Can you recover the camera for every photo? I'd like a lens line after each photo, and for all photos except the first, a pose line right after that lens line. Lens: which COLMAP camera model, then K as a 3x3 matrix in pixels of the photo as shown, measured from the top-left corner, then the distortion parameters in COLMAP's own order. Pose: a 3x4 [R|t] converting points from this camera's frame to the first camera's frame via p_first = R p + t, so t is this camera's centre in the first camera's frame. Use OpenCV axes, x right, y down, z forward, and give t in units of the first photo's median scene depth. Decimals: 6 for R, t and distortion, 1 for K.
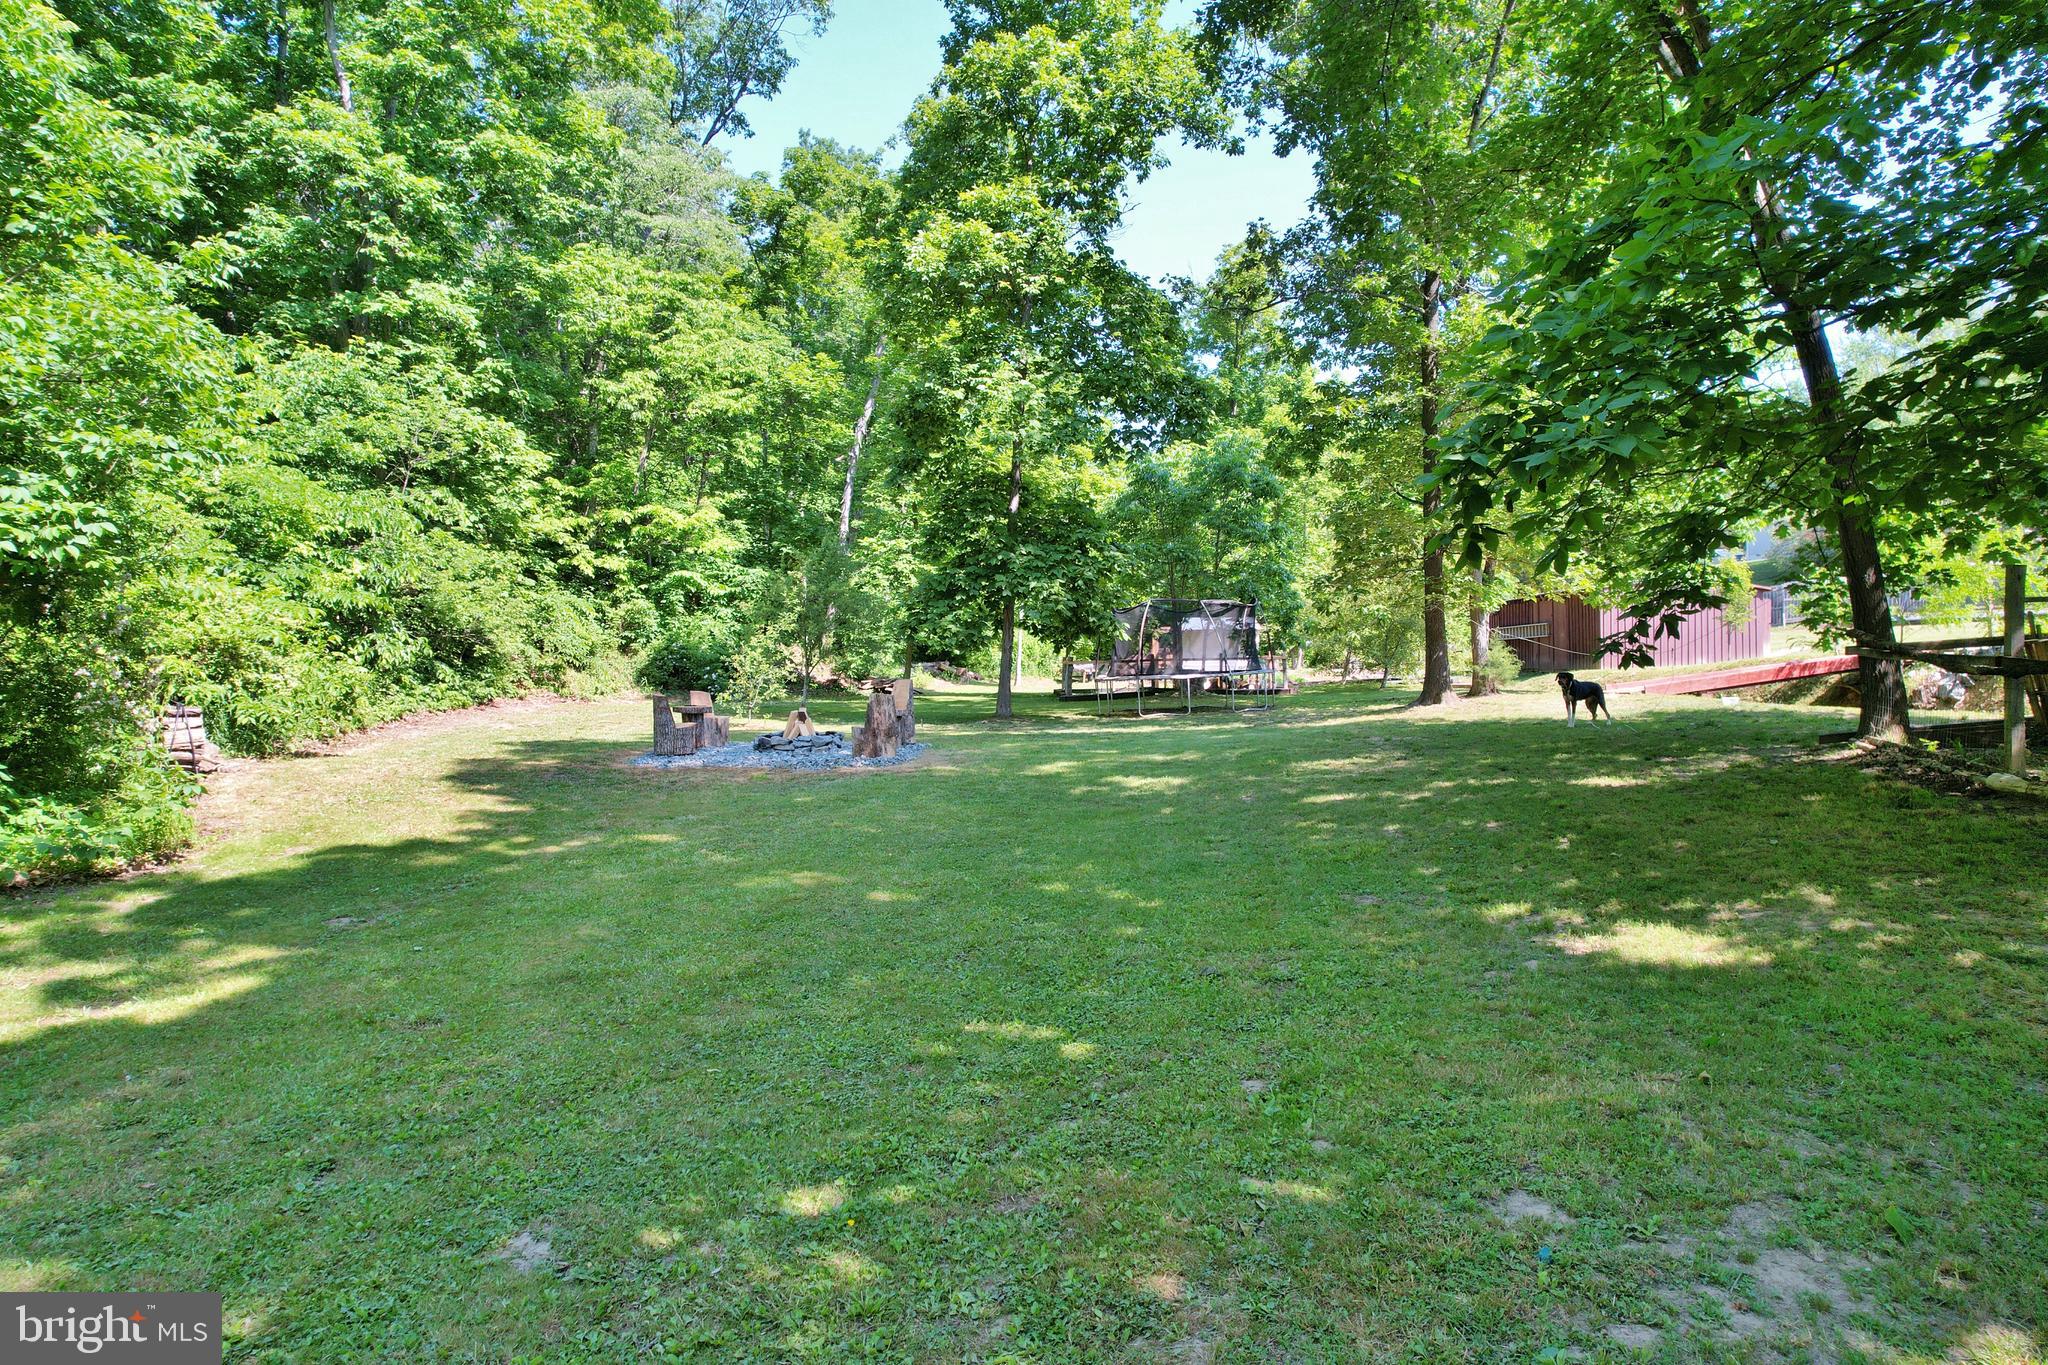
lens RADIAL K [[1307.3, 0, 1007.8], [0, 1307.3, 684.9], [0, 0, 1]] dist [-0.075681, 0.063837]
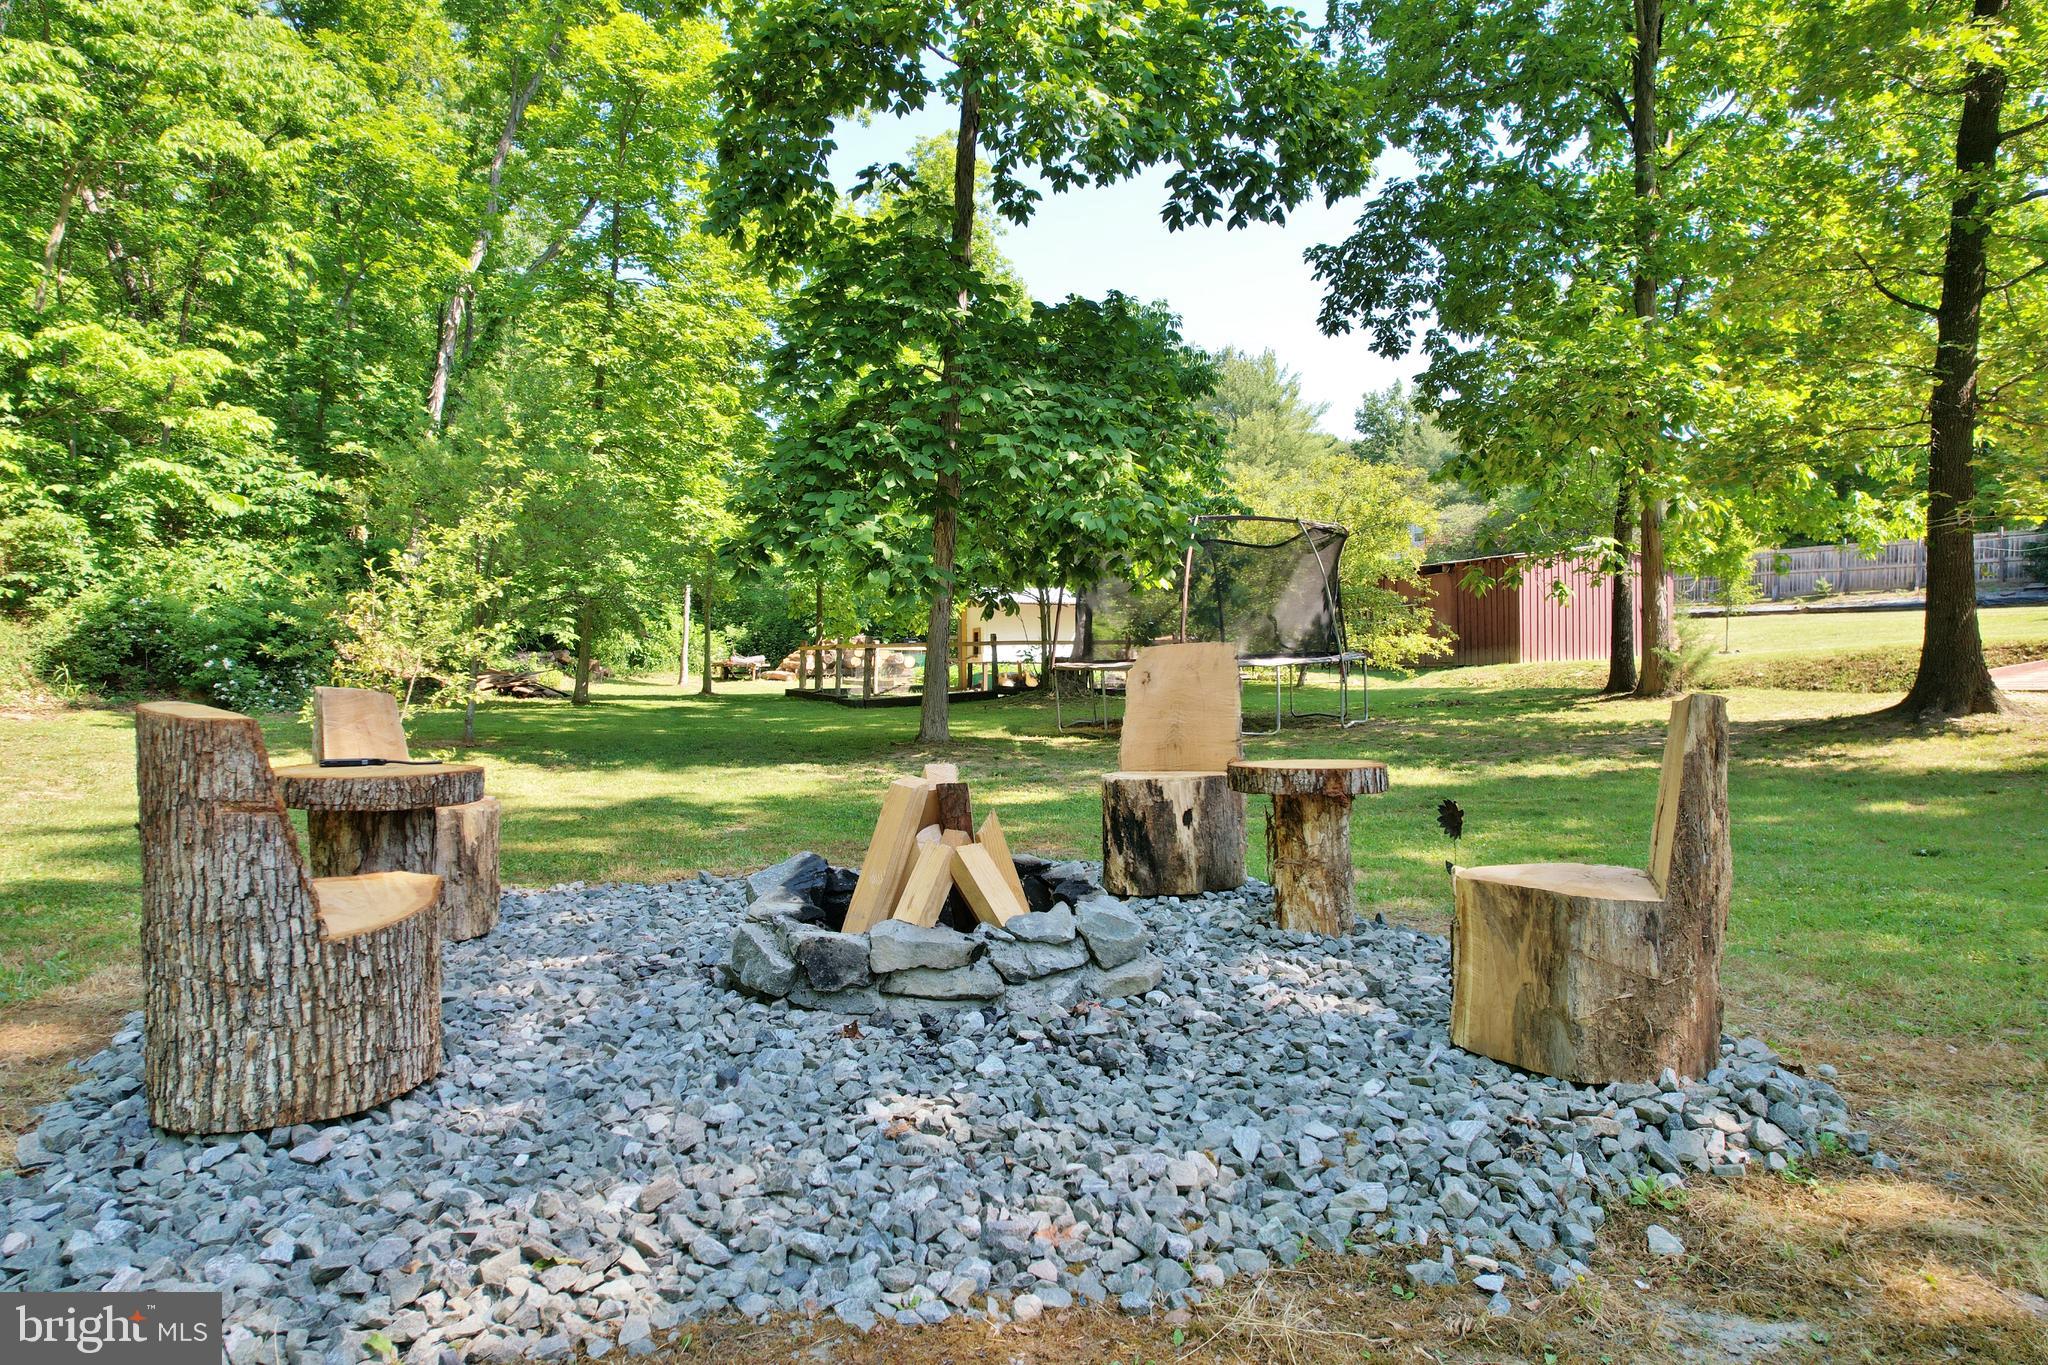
lens RADIAL K [[1307.3, 0, 1031.7], [0, 1307.3, 686.0], [0, 0, 1]] dist [-0.075681, 0.063837]
pose [[0.929408, -0.002737, 0.369045, -0.112288], [0.002963, 0.999996, -0.000048, 0.002831], [-0.369043, 0.001138, 0.929412, 0.398021]]
